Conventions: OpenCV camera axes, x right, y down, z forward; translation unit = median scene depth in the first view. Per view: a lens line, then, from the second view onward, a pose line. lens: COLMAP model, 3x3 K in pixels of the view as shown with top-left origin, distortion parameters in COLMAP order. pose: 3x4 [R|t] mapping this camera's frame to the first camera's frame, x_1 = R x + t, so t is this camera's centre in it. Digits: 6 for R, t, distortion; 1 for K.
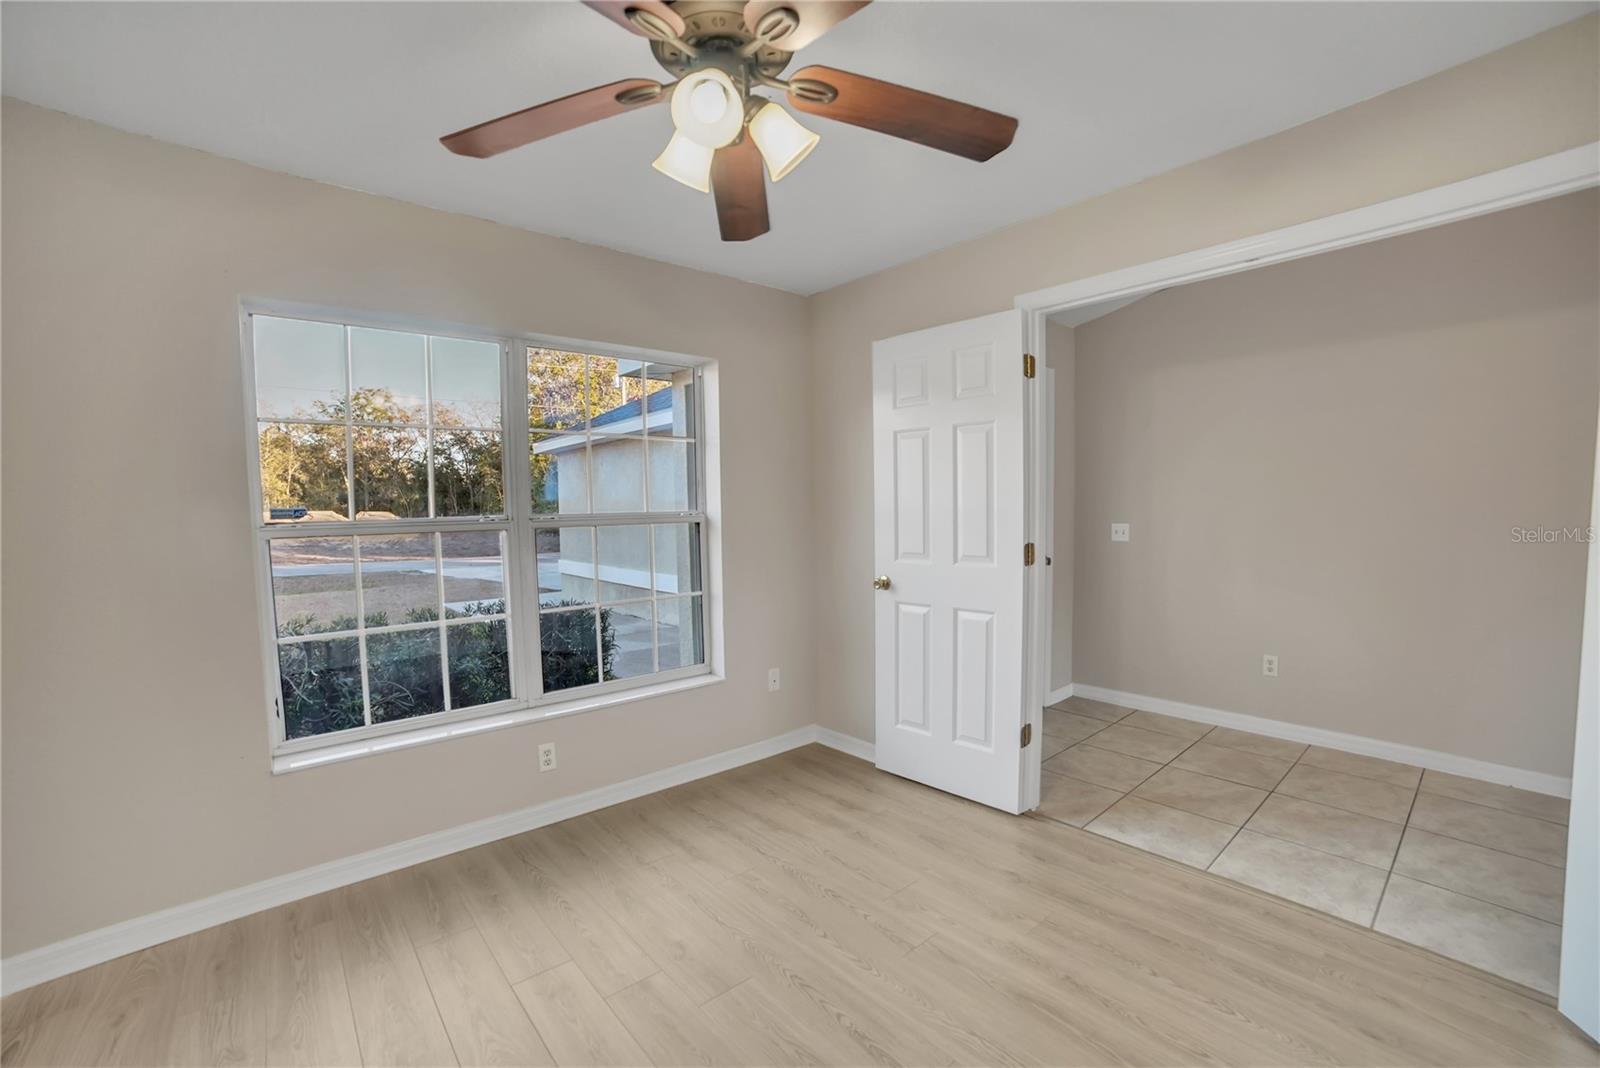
lens RADIAL K [[641.9, 0, 748.2], [0, 641.9, 537.8], [0, 0, 1]] dist [-0.035438, 0.000322]
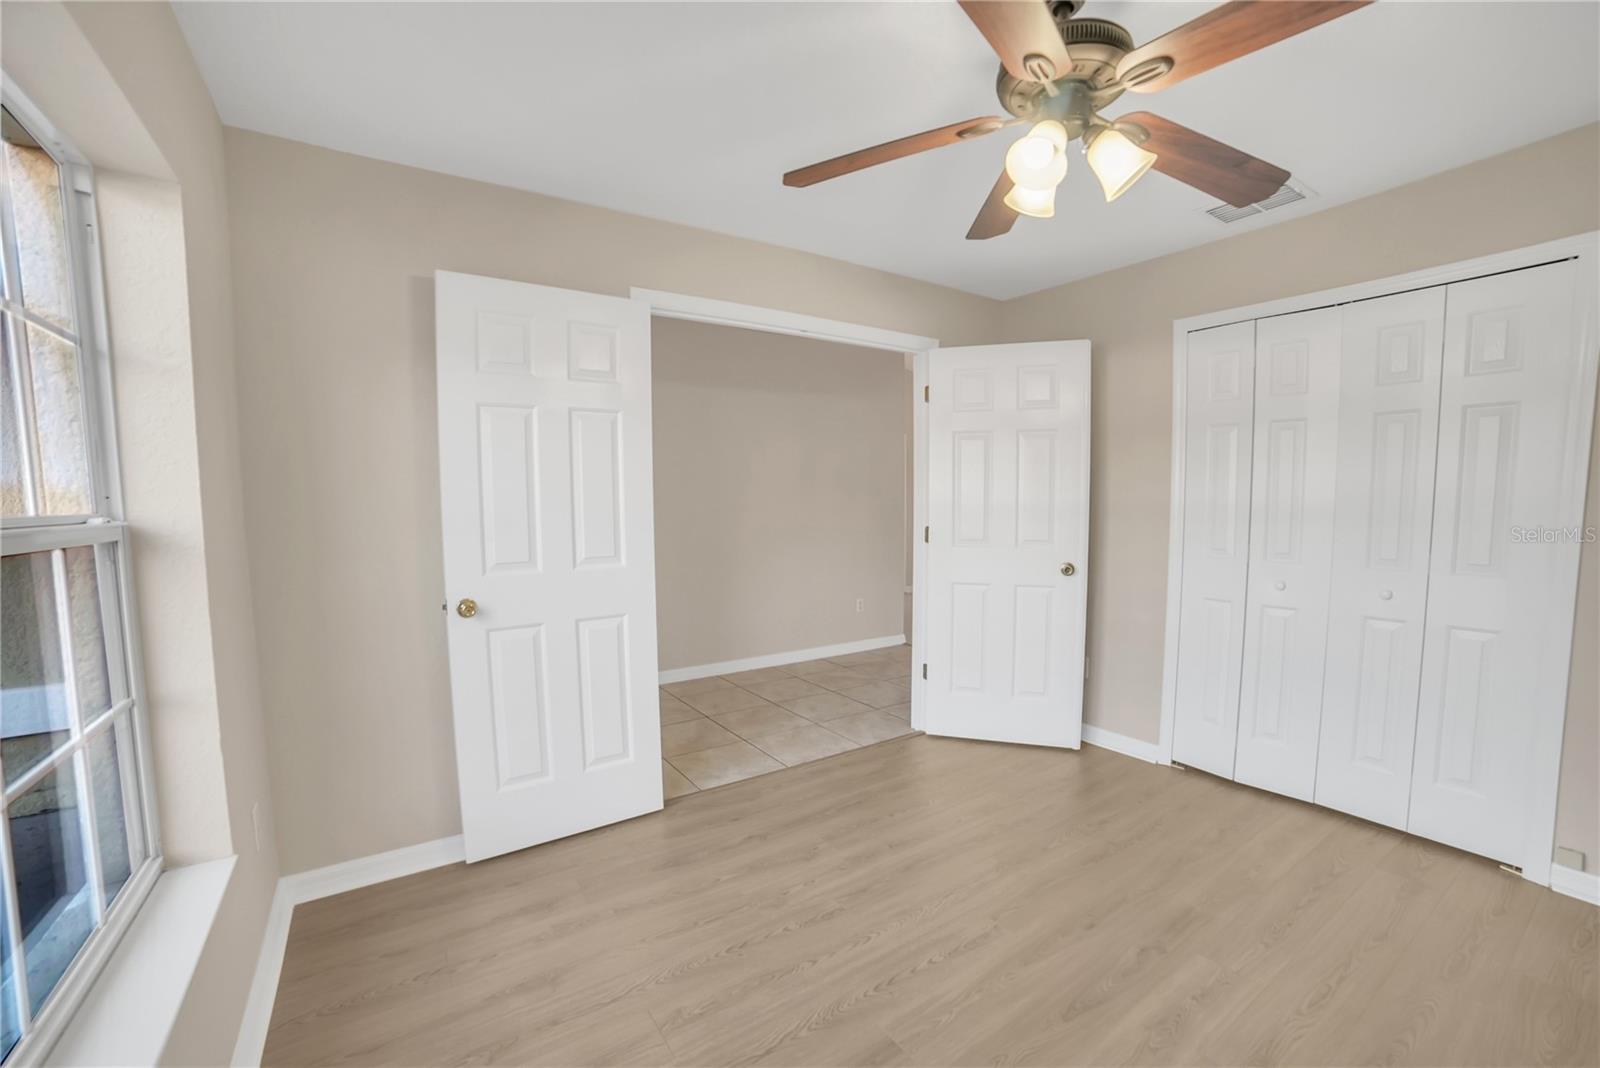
lens RADIAL K [[685.4, 0, 806.3], [0, 685.4, 538.7], [0, 0, 1]] dist [-0.103298, 0.031312]
pose [[0.093217, -0.041374, 0.994786, -0.598928], [0.054963, 0.997826, 0.036350, -0.016422], [-0.994128, 0.051288, 0.095289, 0.653204]]
